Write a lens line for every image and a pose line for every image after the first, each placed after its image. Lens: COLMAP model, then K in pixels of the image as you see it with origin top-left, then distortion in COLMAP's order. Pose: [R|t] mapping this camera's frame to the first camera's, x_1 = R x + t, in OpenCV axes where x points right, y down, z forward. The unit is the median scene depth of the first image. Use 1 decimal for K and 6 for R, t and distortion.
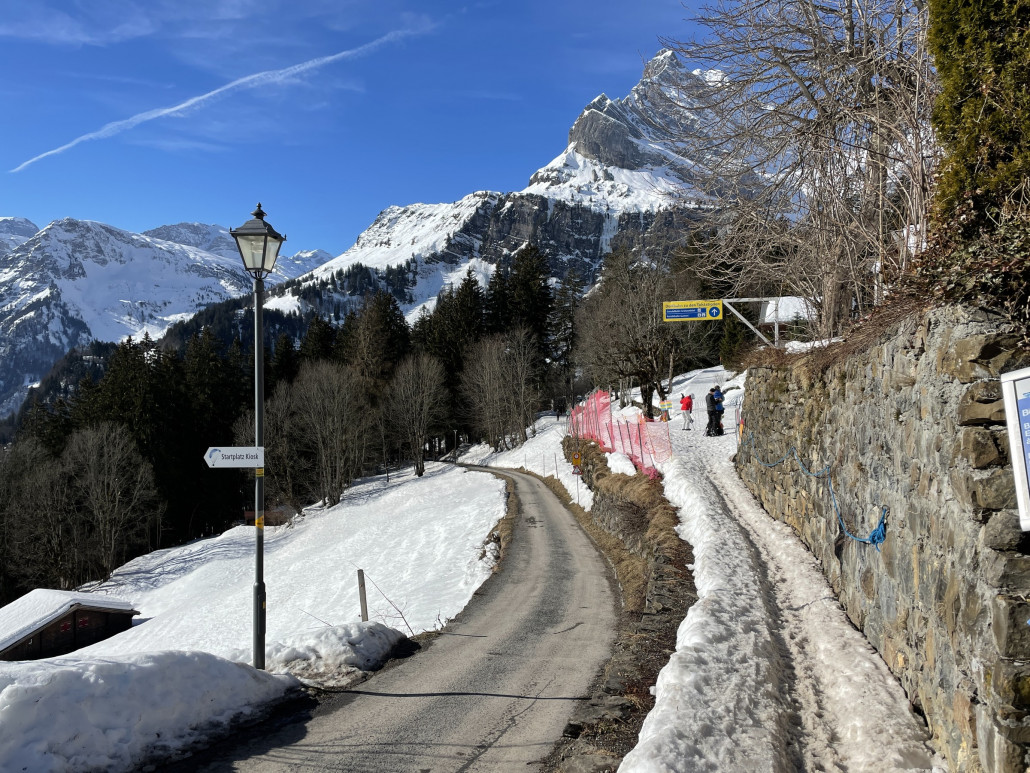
lens RADIAL K [[778.4, 0, 516.9], [0, 778.4, 383.0], [0, 0, 1]] dist [0.083579, -0.109312]
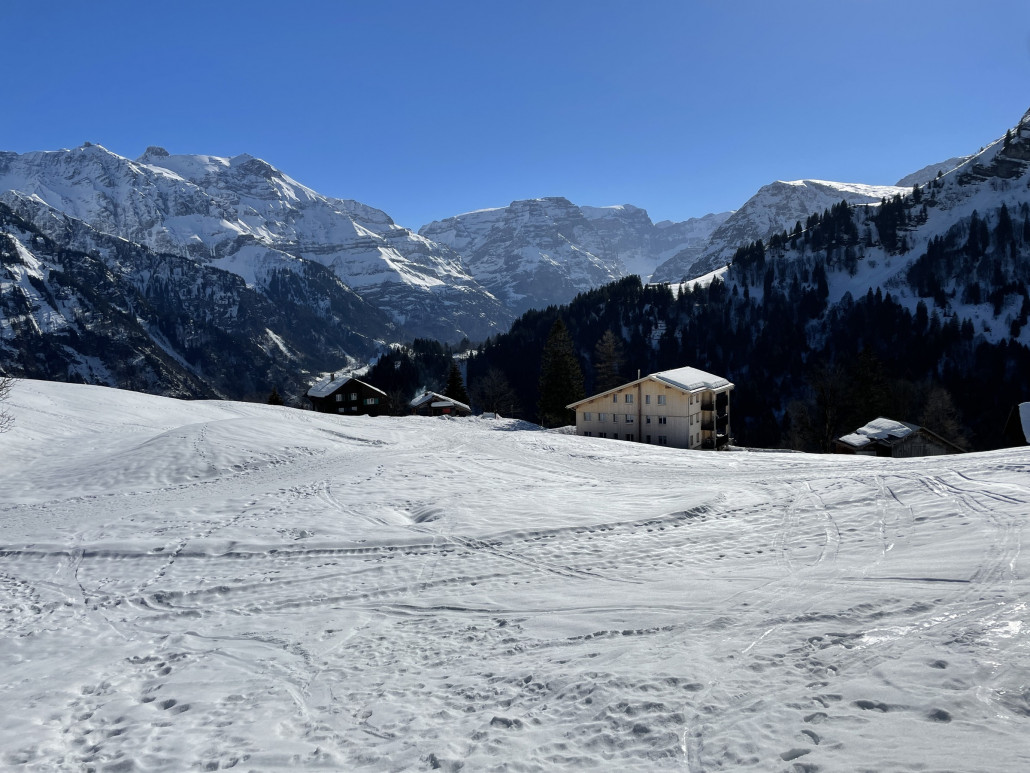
lens RADIAL K [[778.4, 0, 519.6], [0, 778.4, 381.3], [0, 0, 1]] dist [0.083579, -0.109312]
pose [[0.567132, 0.045040, -0.822394, 0.192098], [0.007153, 0.998197, 0.059601, -0.031038], [0.823596, -0.039684, 0.565787, 0.301085]]
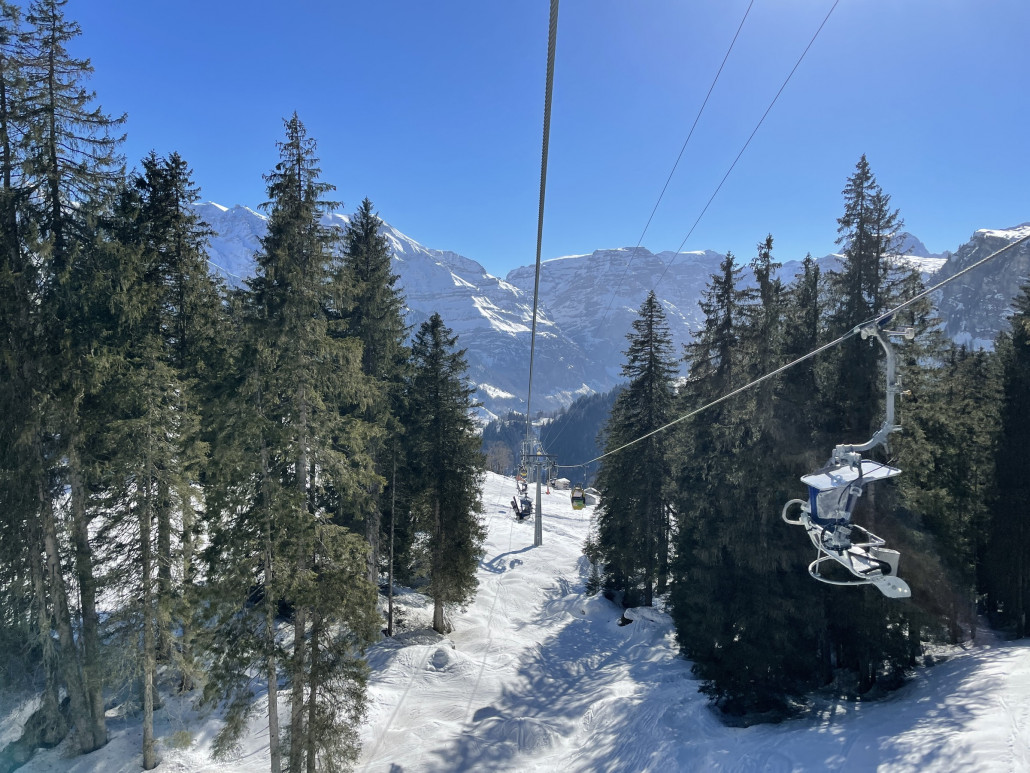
lens RADIAL K [[778.4, 0, 511.6], [0, 778.4, 384.9], [0, 0, 1]] dist [0.083579, -0.109312]
pose [[0.468767, 0.039065, -0.882458, 0.480585], [-0.030863, 0.999136, 0.027835, -0.083545], [0.882783, 0.014187, 0.469567, 0.137825]]
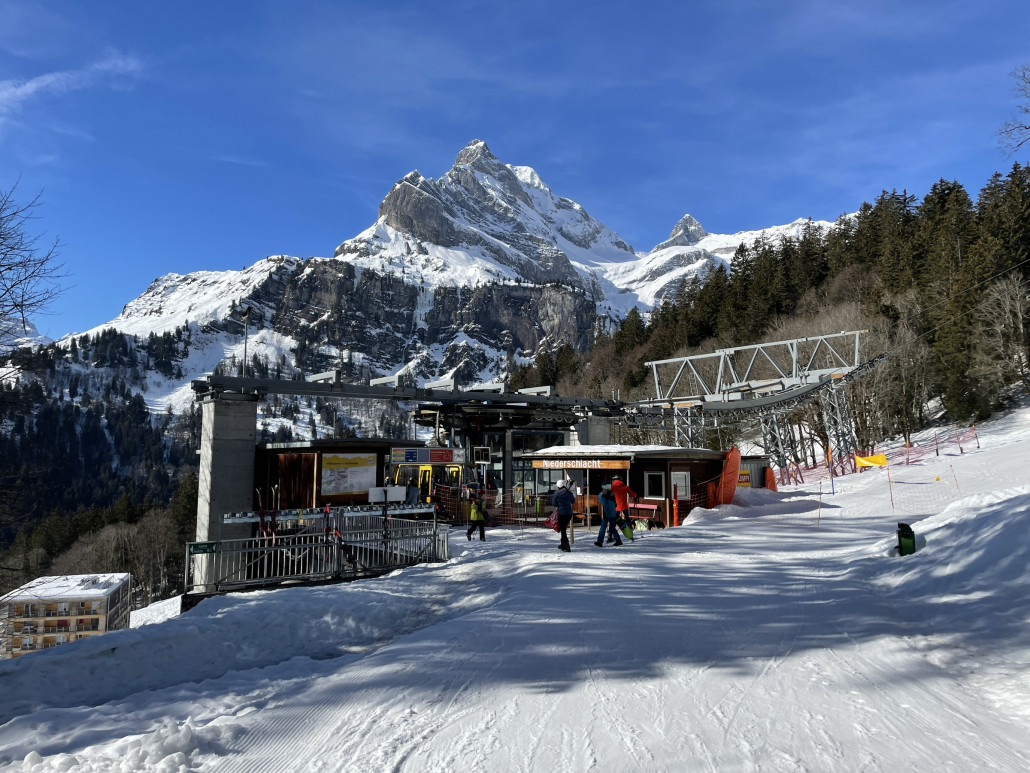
lens RADIAL K [[778.4, 0, 522.8], [0, 778.4, 376.5], [0, 0, 1]] dist [0.083579, -0.109312]
pose [[0.968795, 0.021782, 0.246904, 0.006989], [0.010301, 0.991732, -0.127913, 0.003746], [-0.247648, 0.126465, 0.960561, 0.102338]]
